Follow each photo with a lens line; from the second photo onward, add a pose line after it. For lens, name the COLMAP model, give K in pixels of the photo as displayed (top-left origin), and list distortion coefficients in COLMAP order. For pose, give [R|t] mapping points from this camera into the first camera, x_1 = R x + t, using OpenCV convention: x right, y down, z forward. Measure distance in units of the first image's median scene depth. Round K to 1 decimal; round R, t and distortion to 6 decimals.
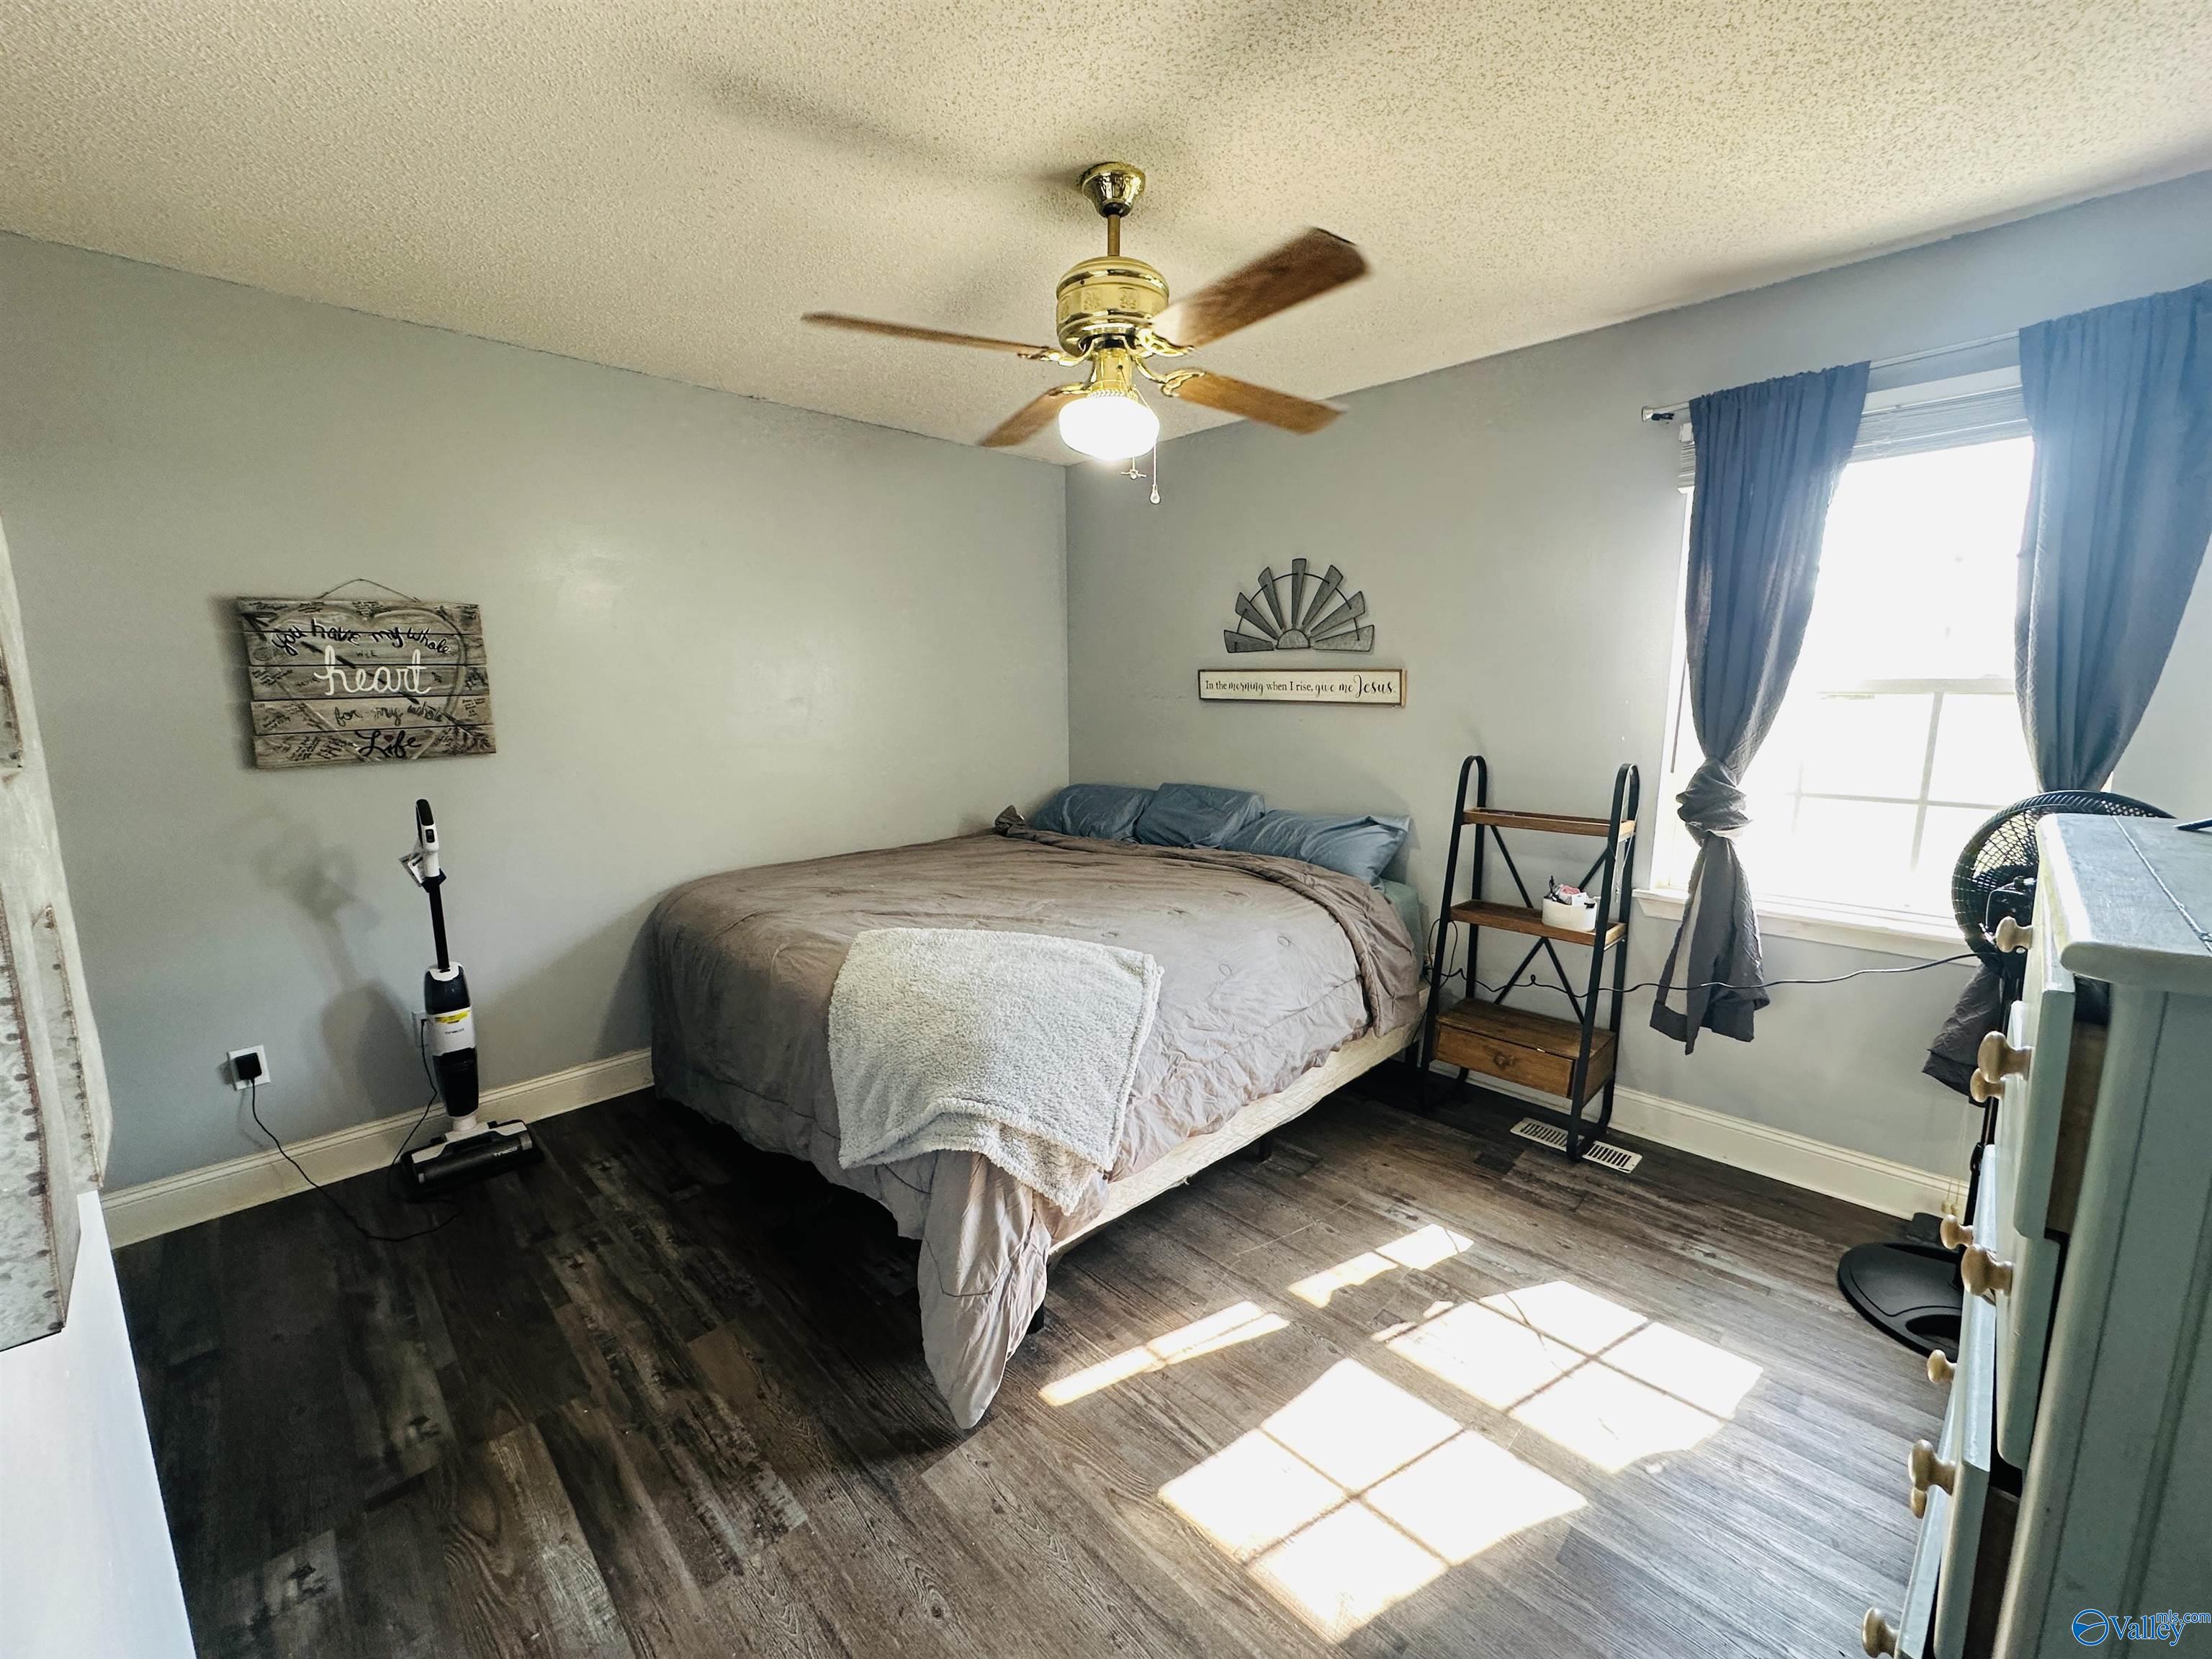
lens RADIAL K [[884.6, 0, 1107.1], [0, 884.6, 821.7], [0, 0, 1]] dist [-0.001492, 0.000461]
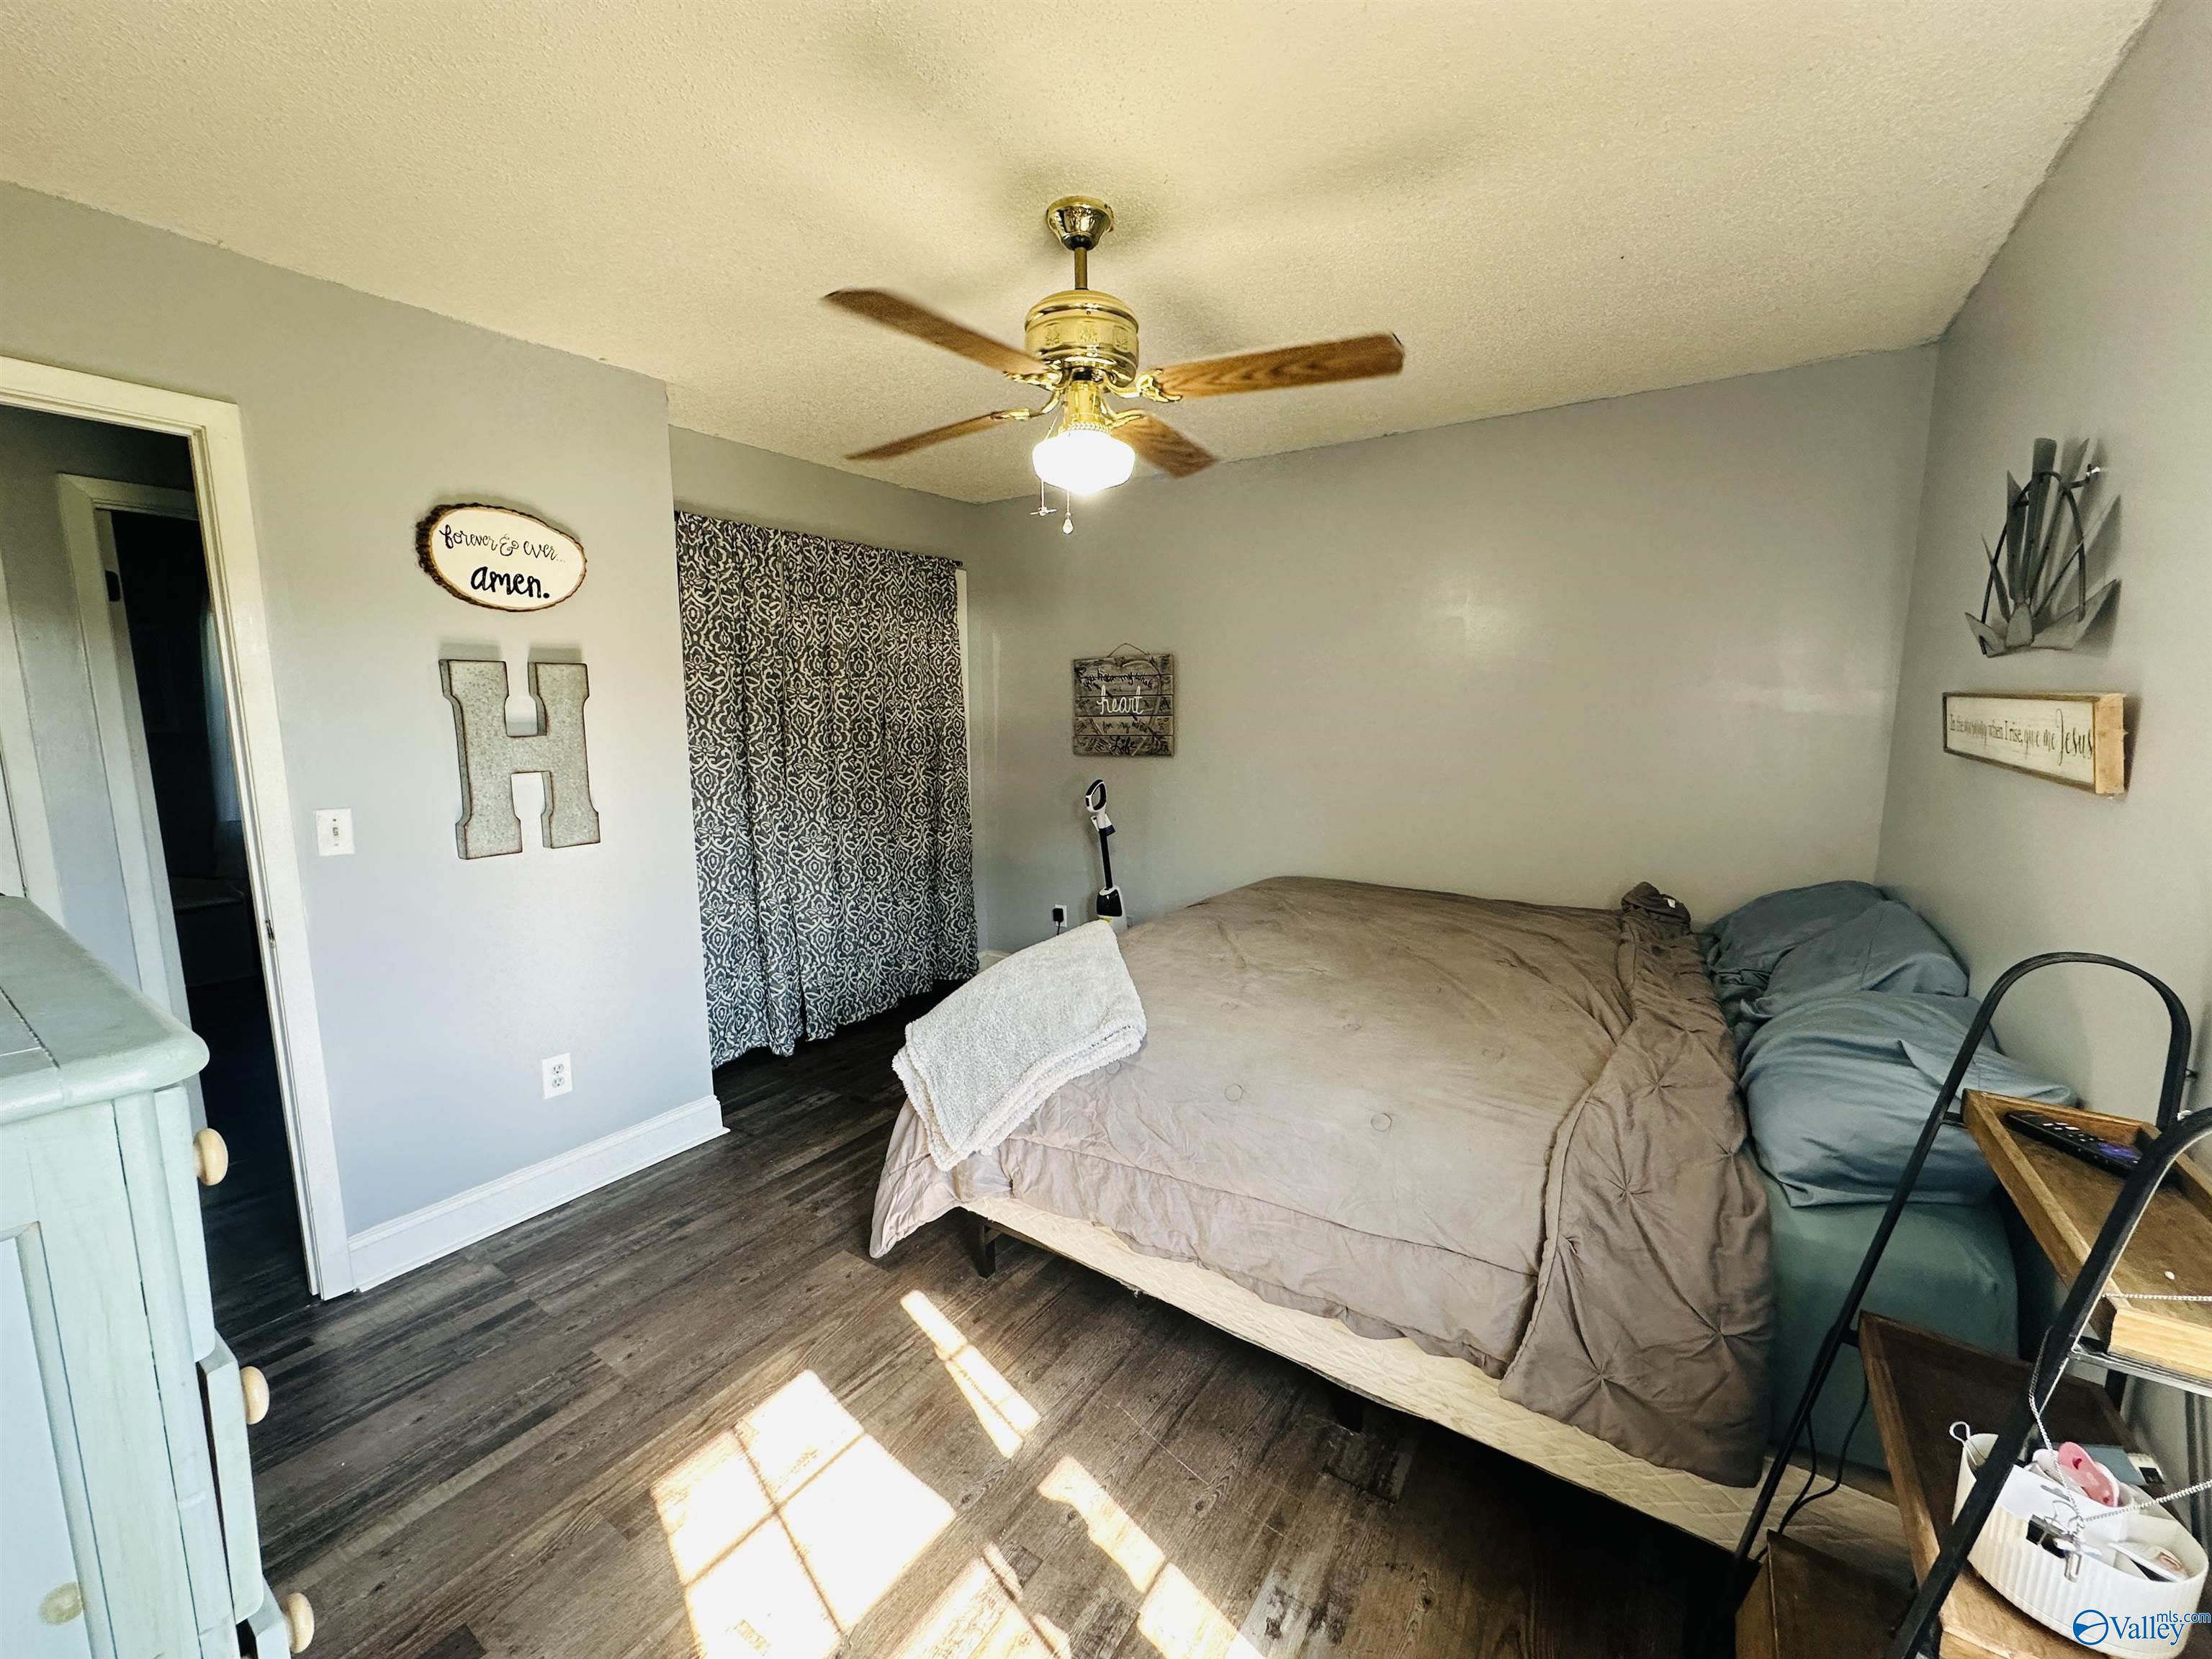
lens RADIAL K [[884.6, 0, 1106.4], [0, 884.6, 833.2], [0, 0, 1]] dist [-0.001492, 0.000461]
pose [[0.190541, 0.150006, -0.970151, 0.857083], [-0.152483, 0.980784, 0.121701, -0.136281], [0.969764, 0.124743, 0.209753, 0.733111]]
